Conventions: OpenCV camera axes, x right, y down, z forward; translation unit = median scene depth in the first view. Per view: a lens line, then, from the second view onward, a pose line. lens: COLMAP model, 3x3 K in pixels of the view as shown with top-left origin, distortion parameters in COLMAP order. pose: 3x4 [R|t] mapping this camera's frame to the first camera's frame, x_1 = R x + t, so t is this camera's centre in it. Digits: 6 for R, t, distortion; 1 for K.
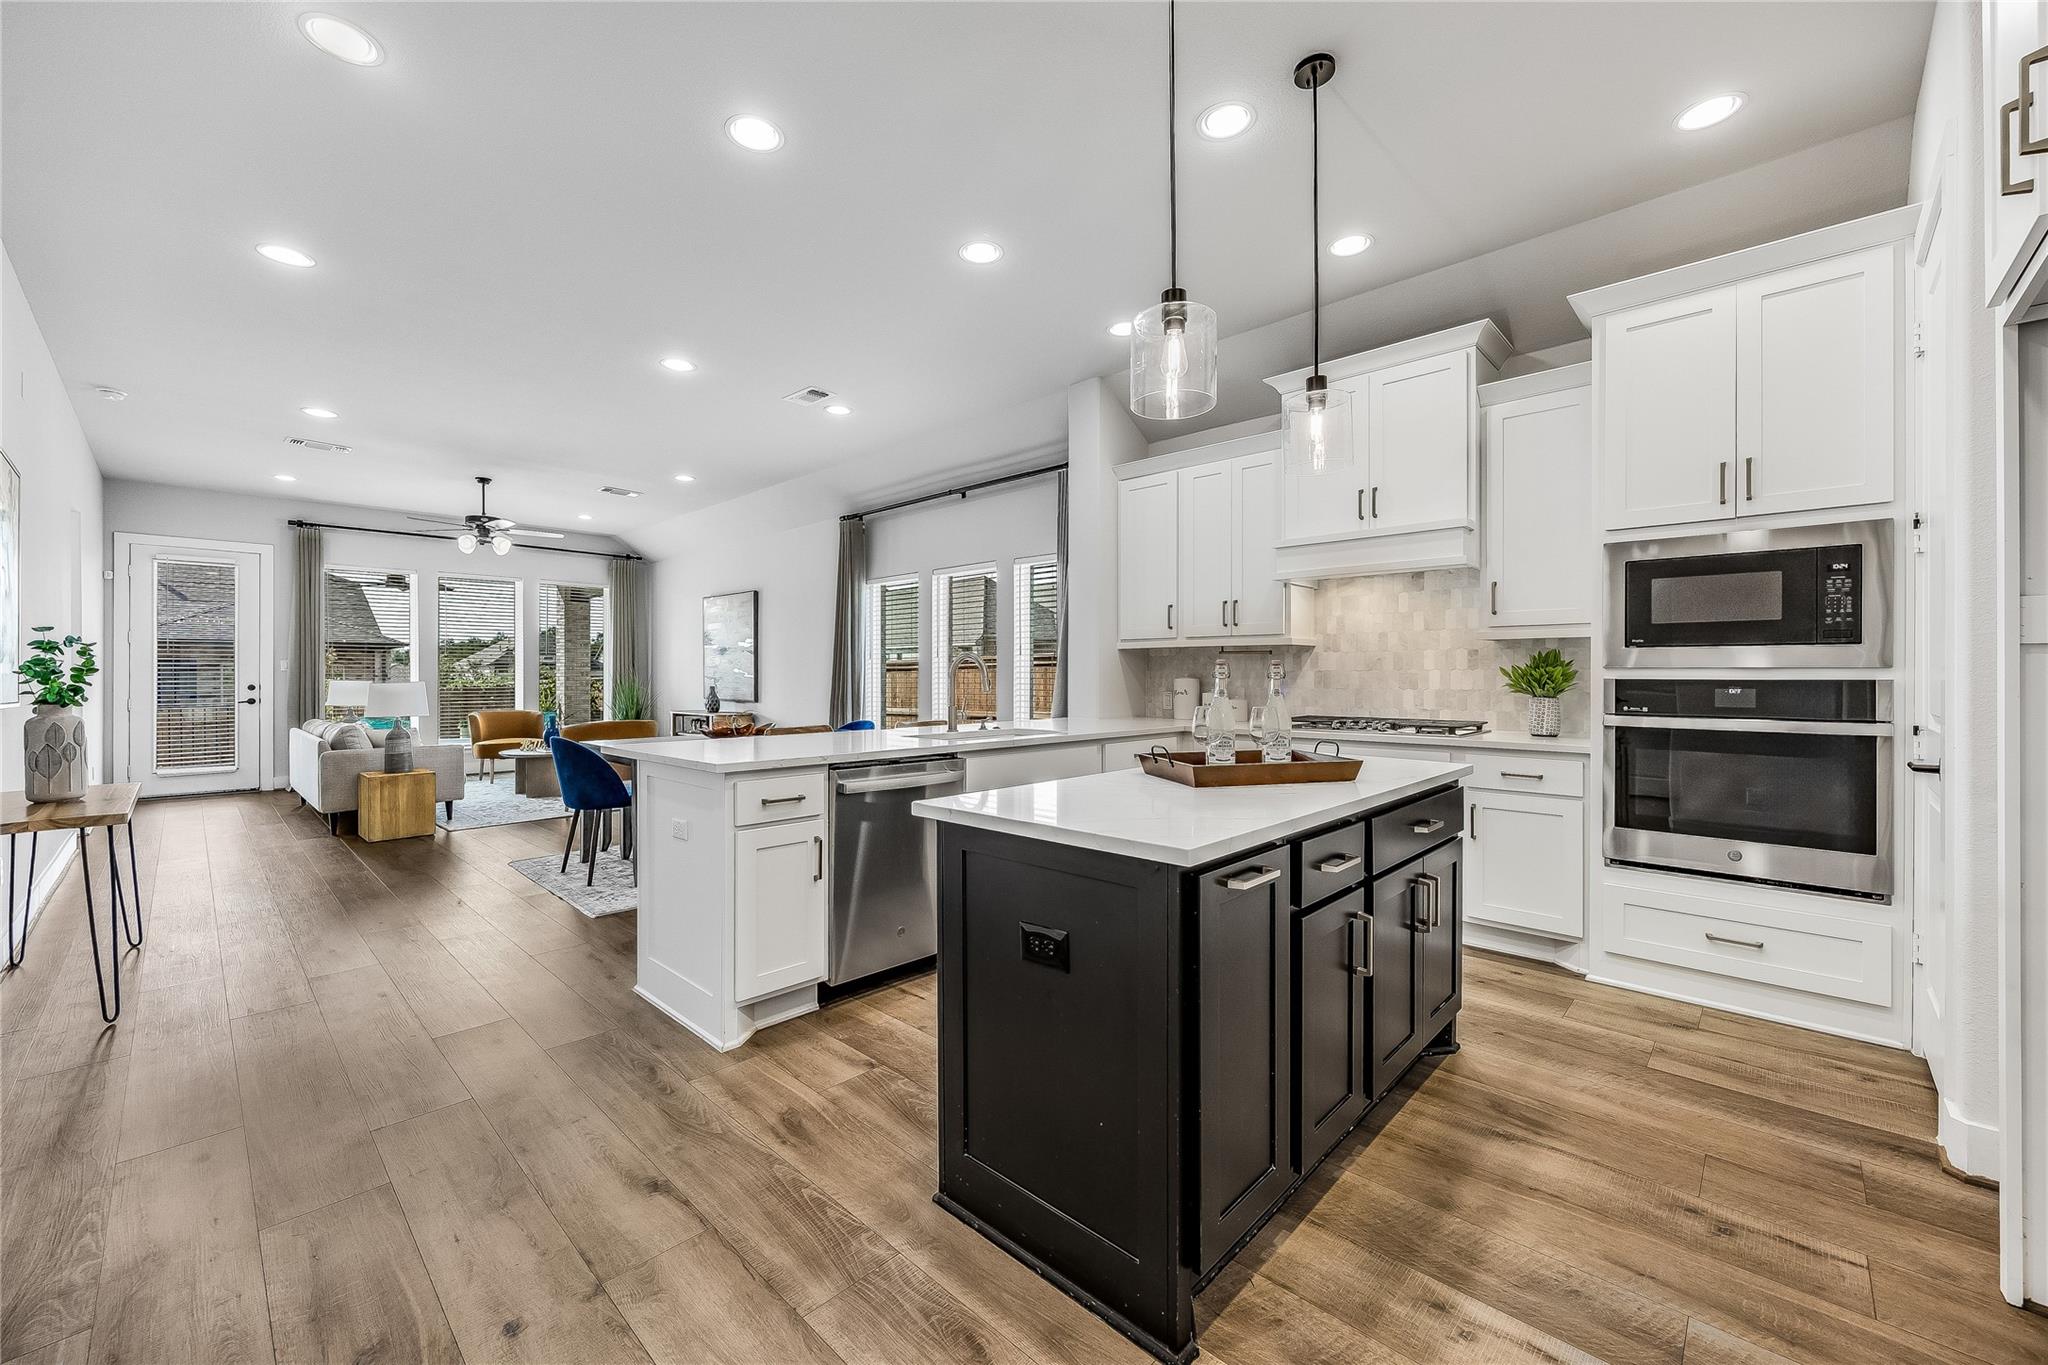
lens RADIAL K [[800.3, 0, 1017.8], [0, 800.3, 674.3], [0, 0, 1]] dist [-0.001862, 0.000012]
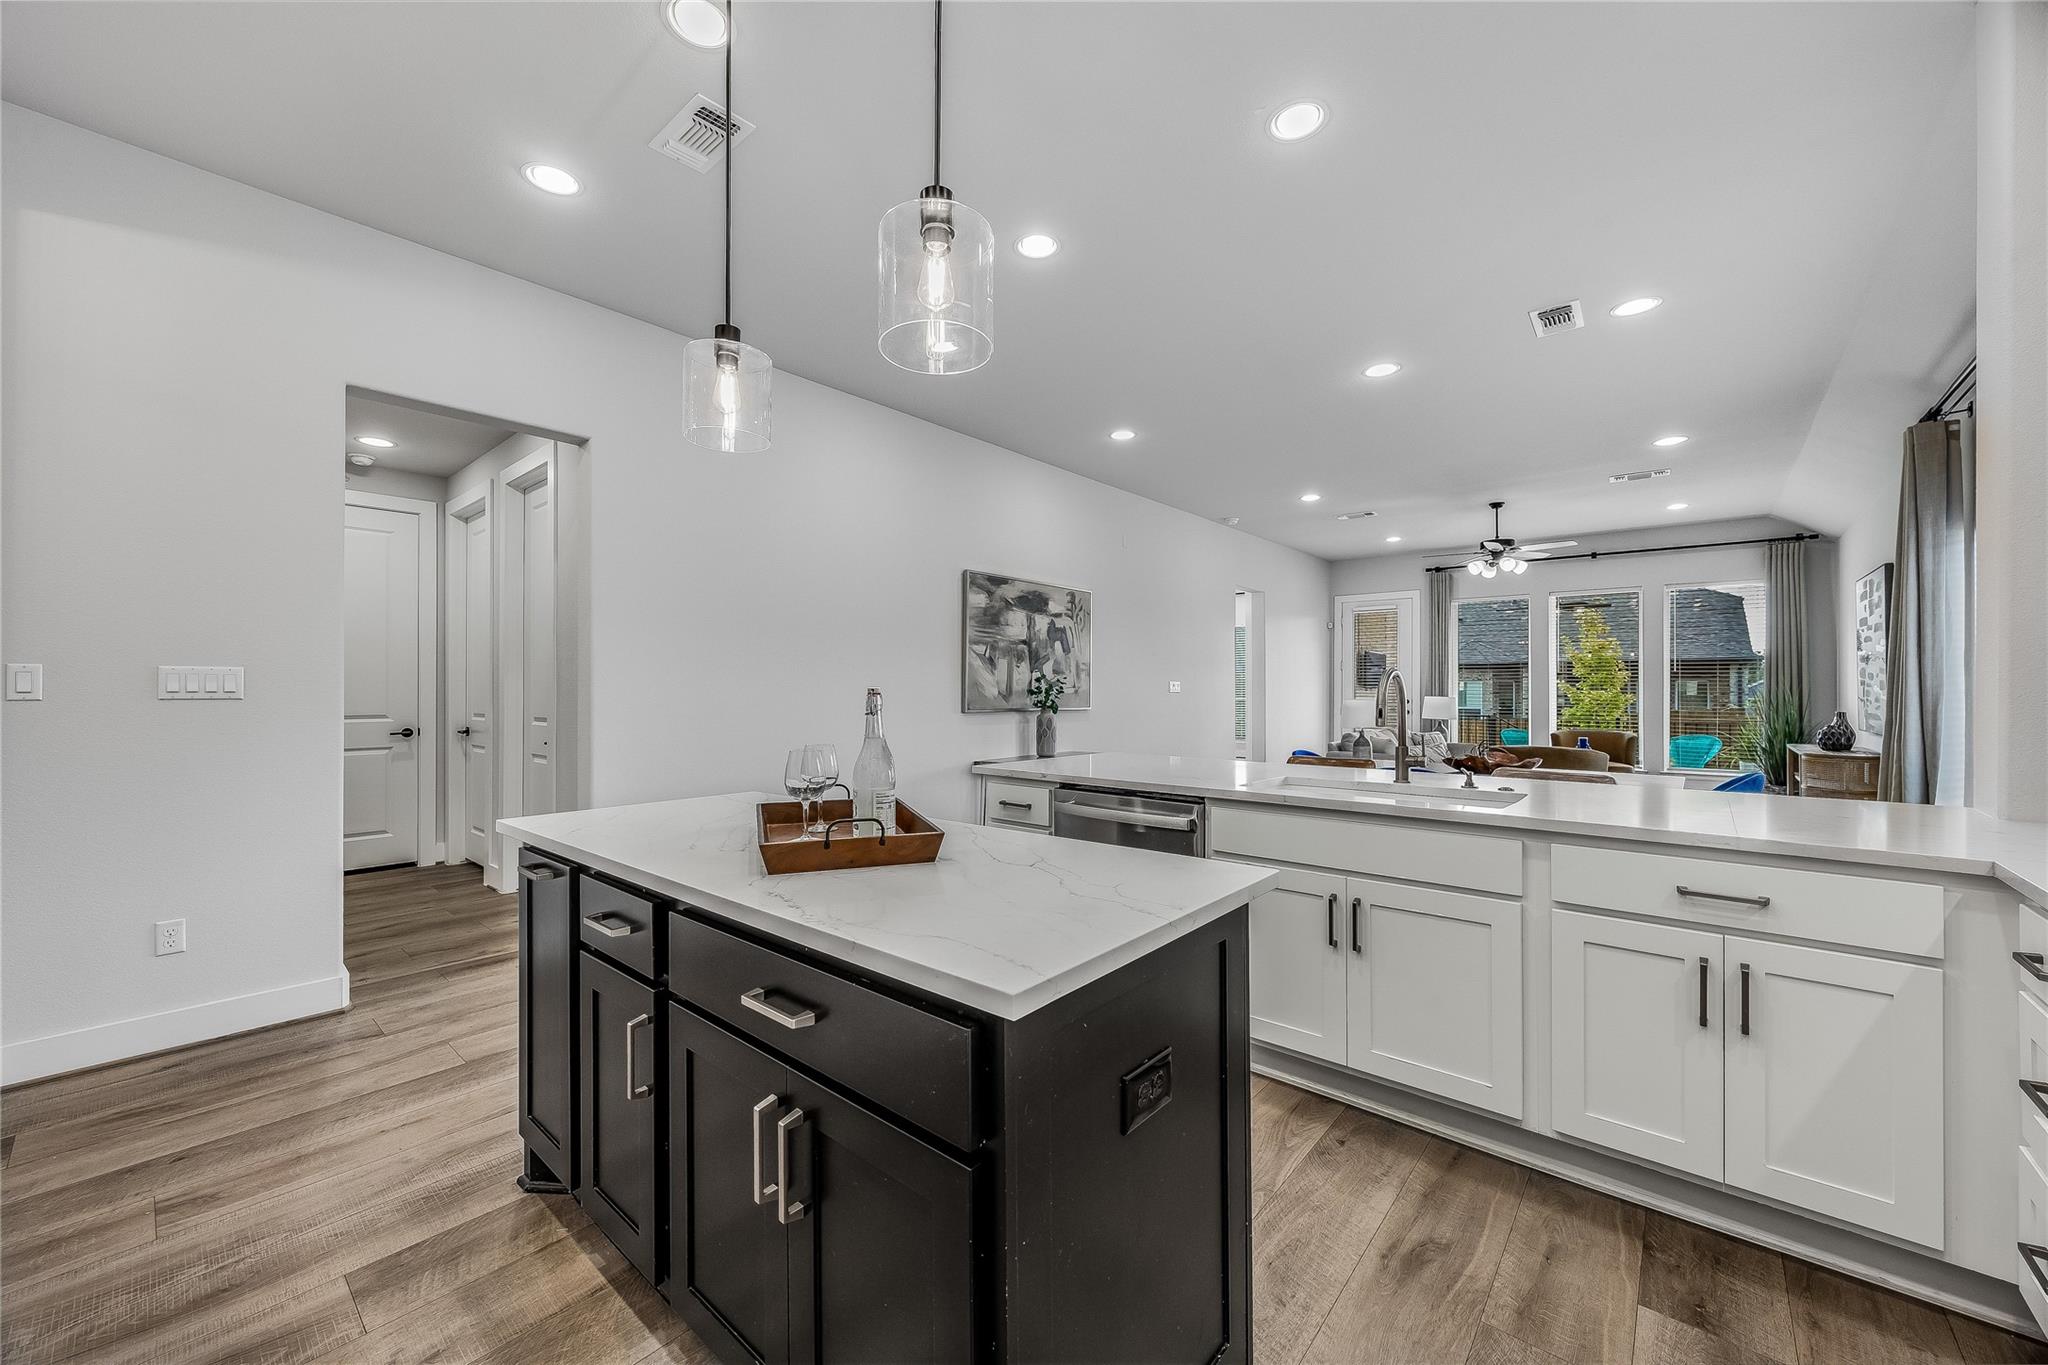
lens RADIAL K [[779.6, 0, 1017.0], [0, 779.6, 685.3], [0, 0, 1]] dist [-0.001552, 0.000047]
pose [[0.048997, -0.003084, -0.998794, 0.527006], [-0.001698, 0.999994, -0.003171, -0.009748], [0.998797, 0.001852, 0.048991, 0.580080]]
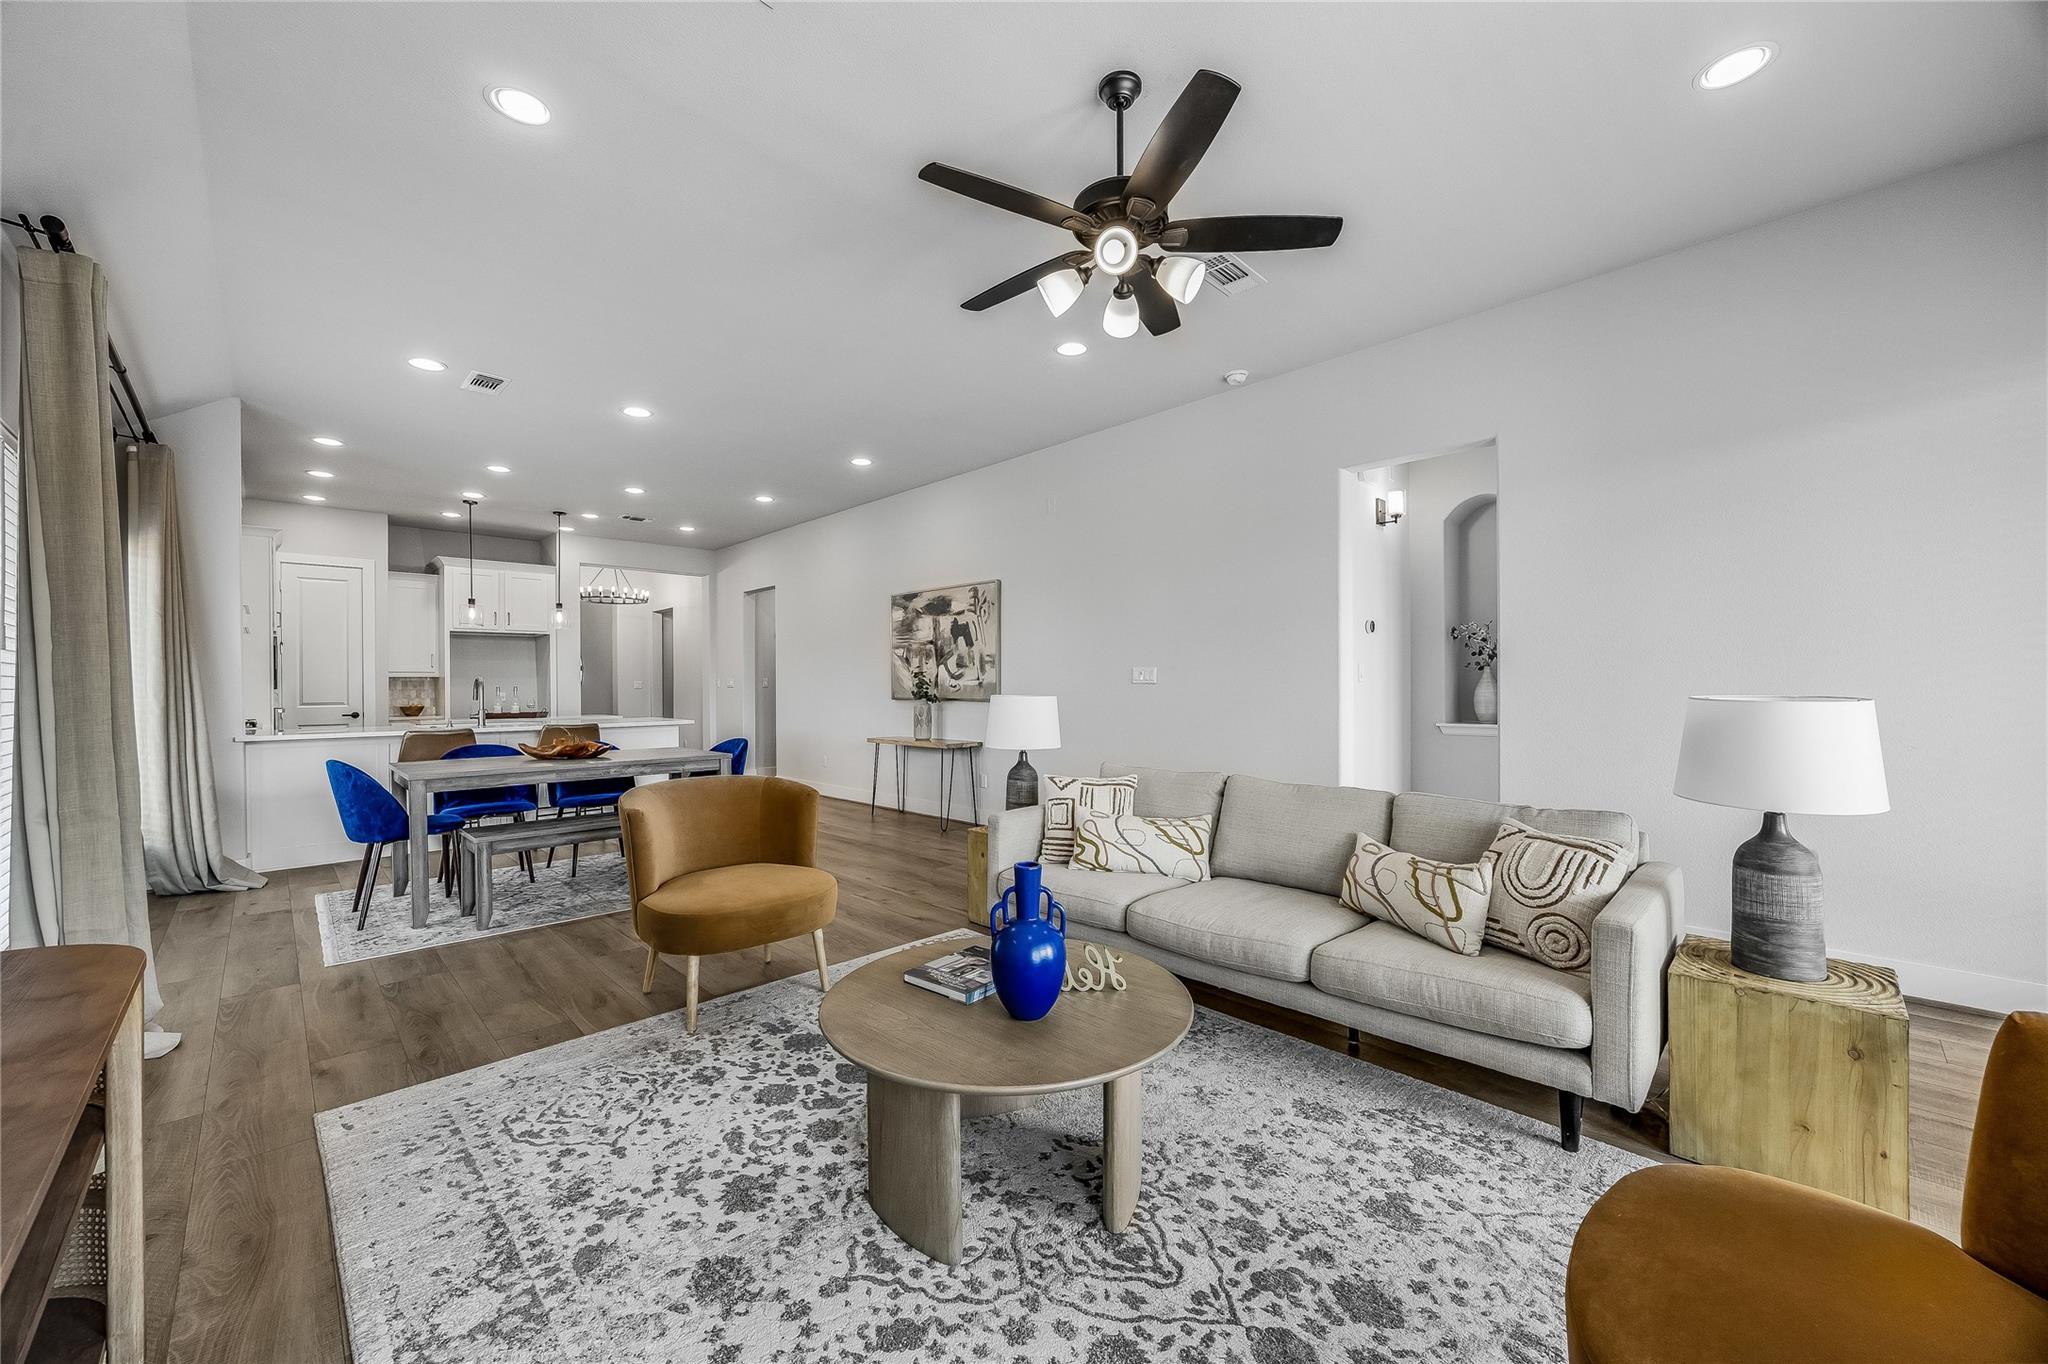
lens RADIAL K [[779.6, 0, 1017.0], [0, 779.6, 684.8], [0, 0, 1]] dist [-0.001552, 0.000047]
pose [[-0.998990, 0.007153, 0.044352, -1.114915], [0.006989, 0.999968, -0.003852, 0.006050], [-0.044378, -0.003538, -0.999009, 2.294316]]
